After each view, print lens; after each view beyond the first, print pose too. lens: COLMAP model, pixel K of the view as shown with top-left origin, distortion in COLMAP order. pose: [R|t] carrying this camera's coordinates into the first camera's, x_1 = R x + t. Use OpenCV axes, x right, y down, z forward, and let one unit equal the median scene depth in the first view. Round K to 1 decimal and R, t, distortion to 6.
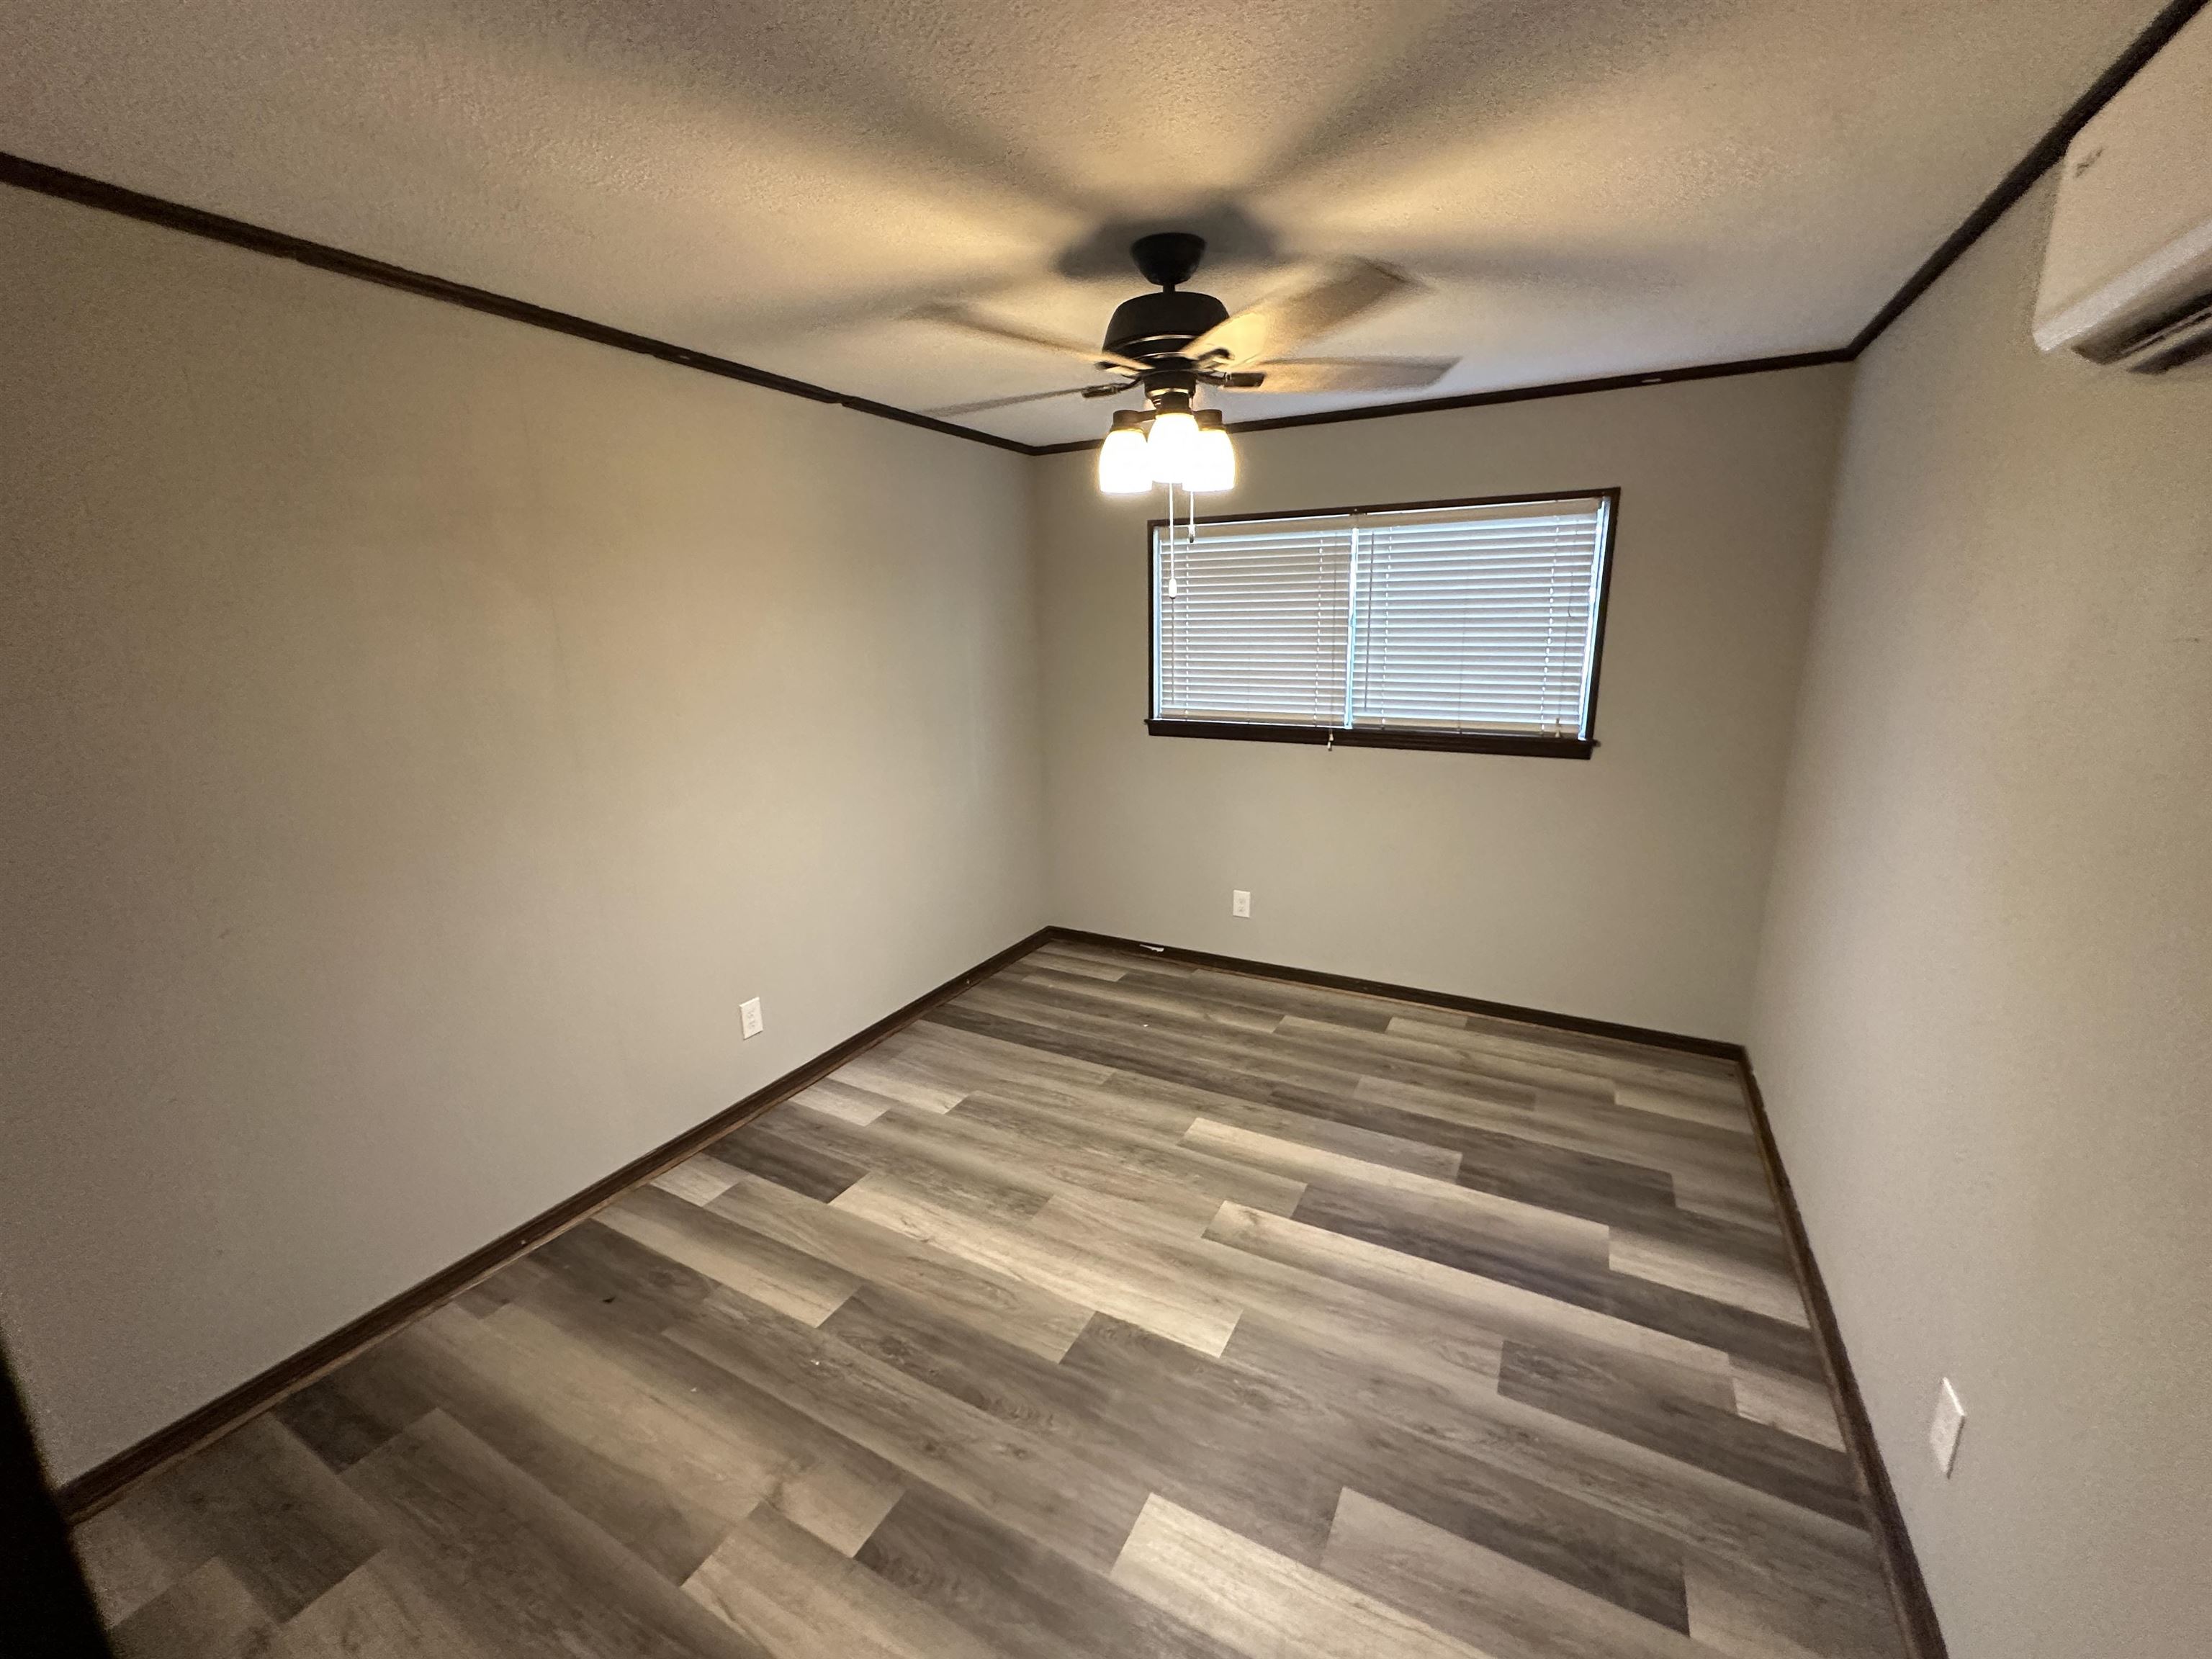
lens RADIAL K [[887.4, 0, 1108.6], [0, 887.4, 828.3], [0, 0, 1]] dist [-0.005225, -0.000232]
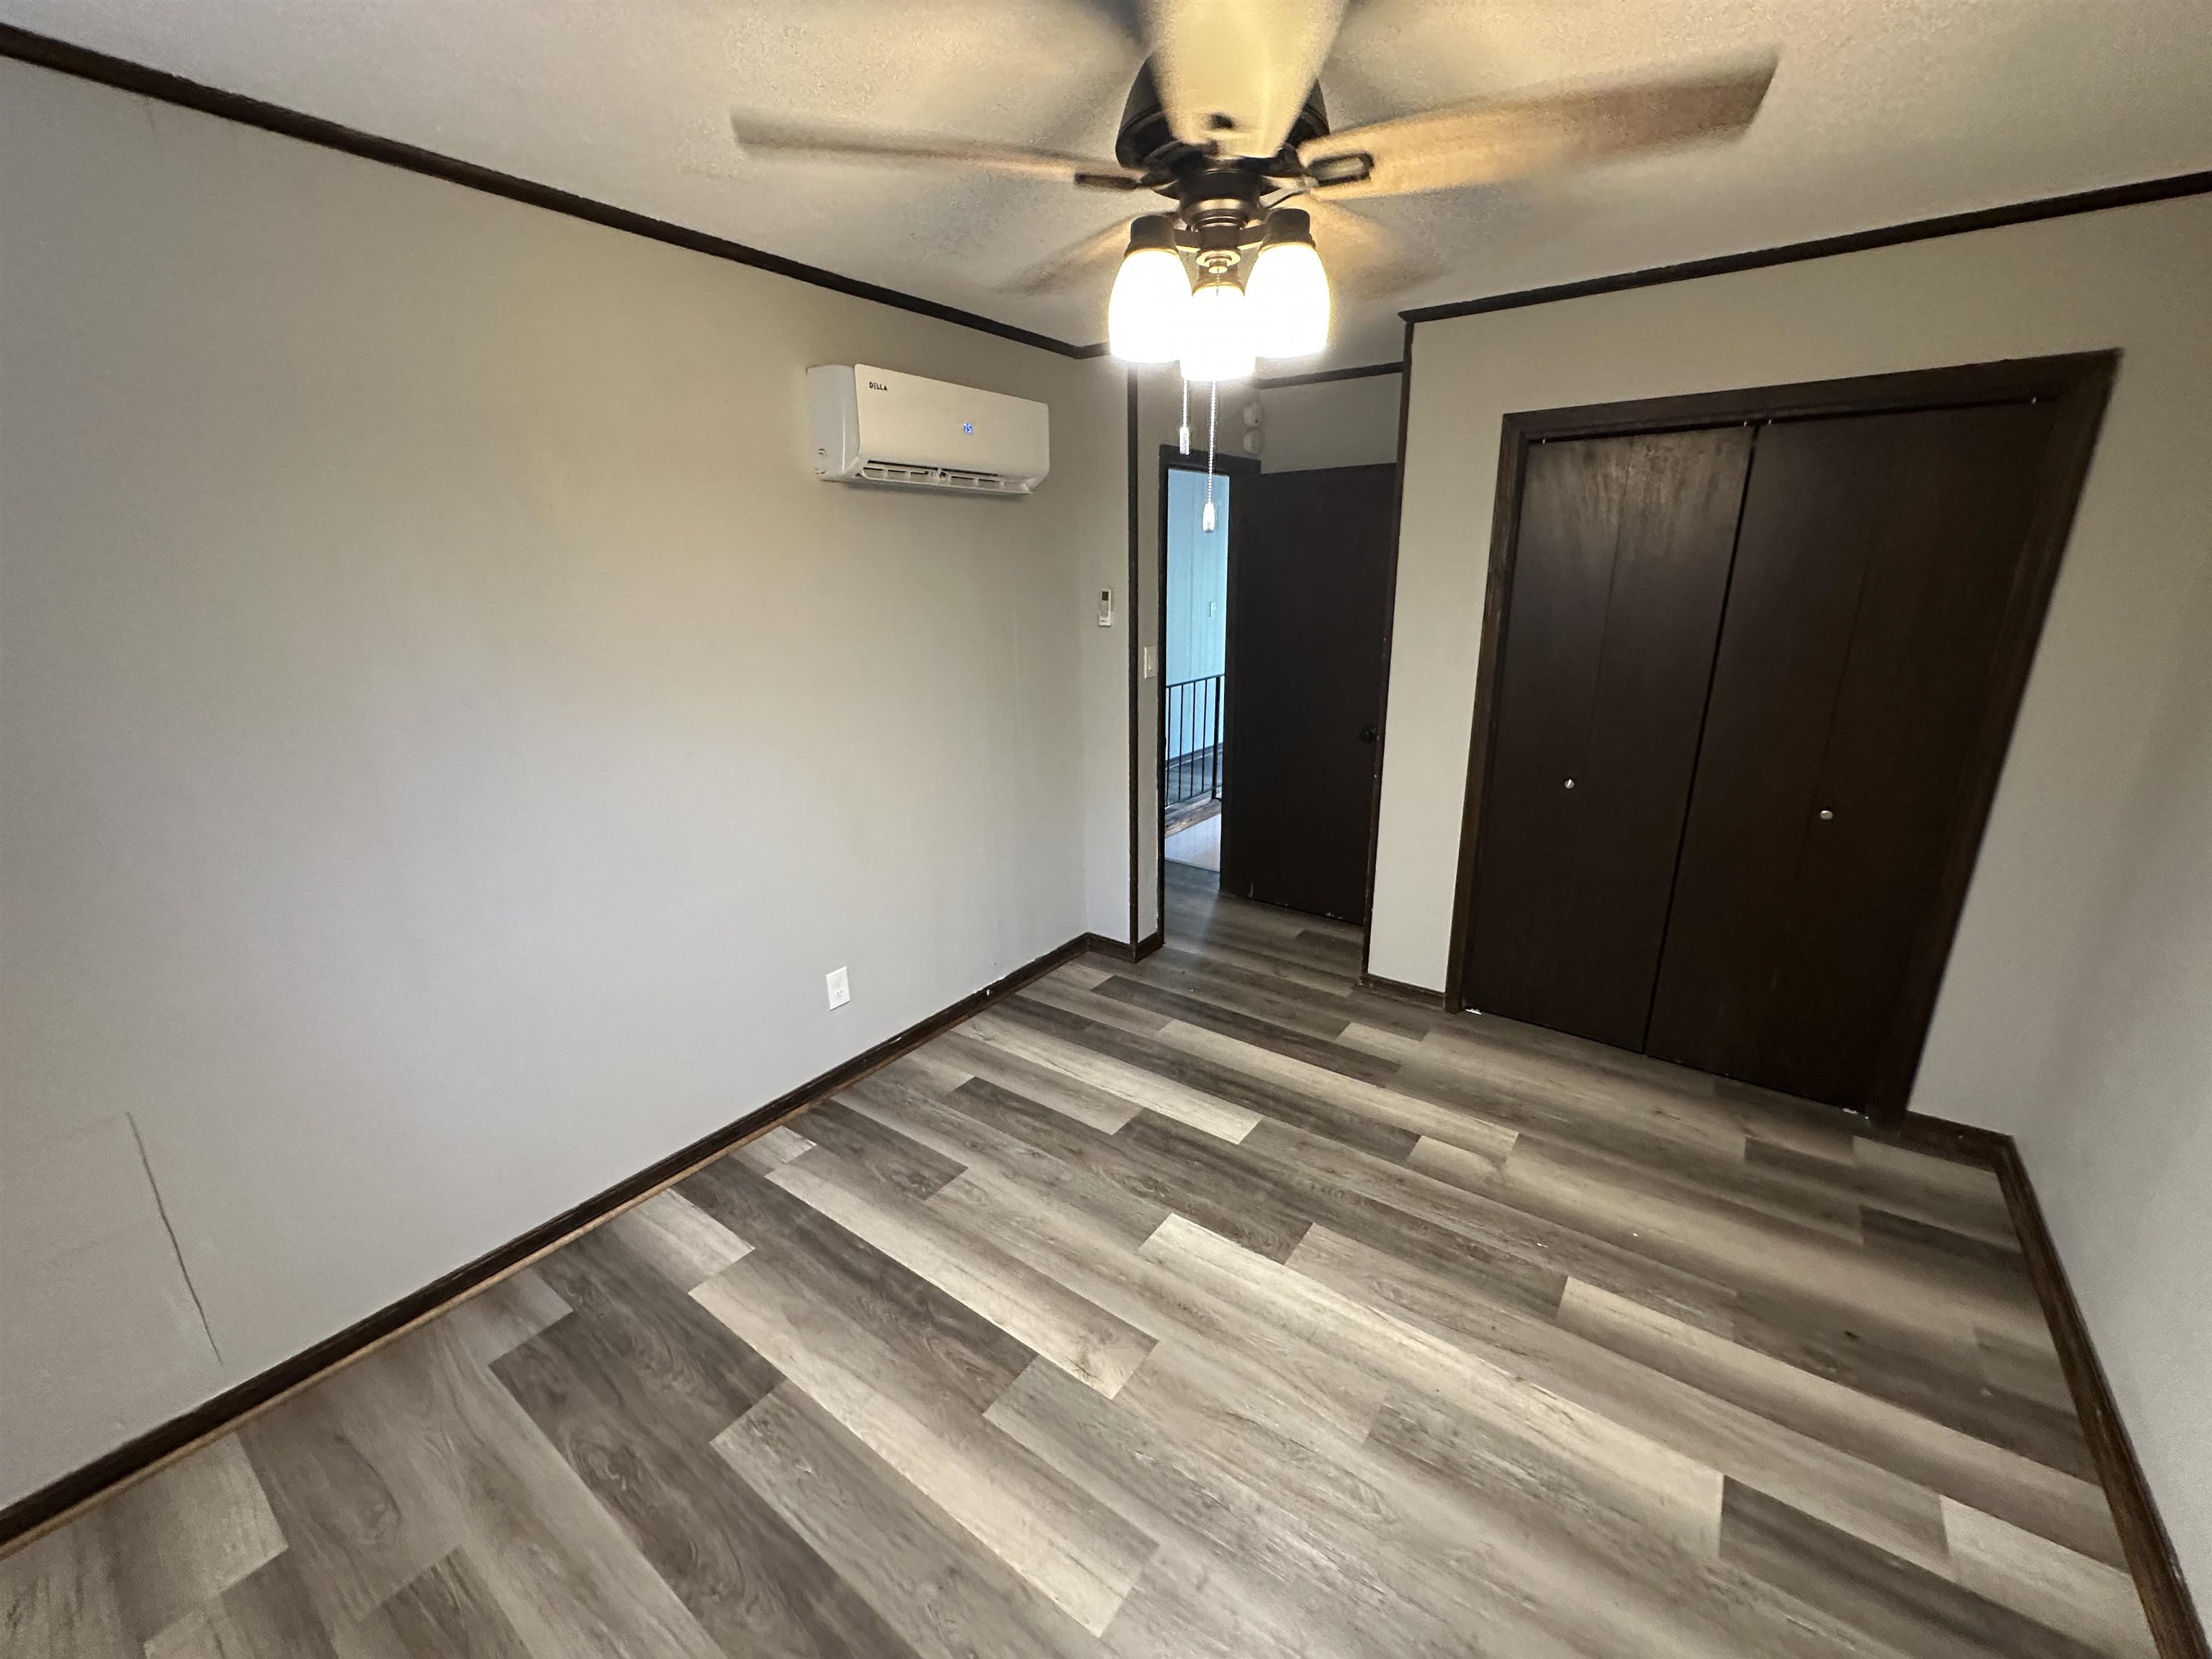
lens RADIAL K [[887.4, 0, 1106.3], [0, 887.4, 828.9], [0, 0, 1]] dist [-0.005225, -0.000232]
pose [[-0.989537, -0.011247, 0.143843, 0.043814], [0.060680, 0.872060, 0.485622, -0.365403], [-0.130902, 0.489269, -0.862253, 1.577958]]
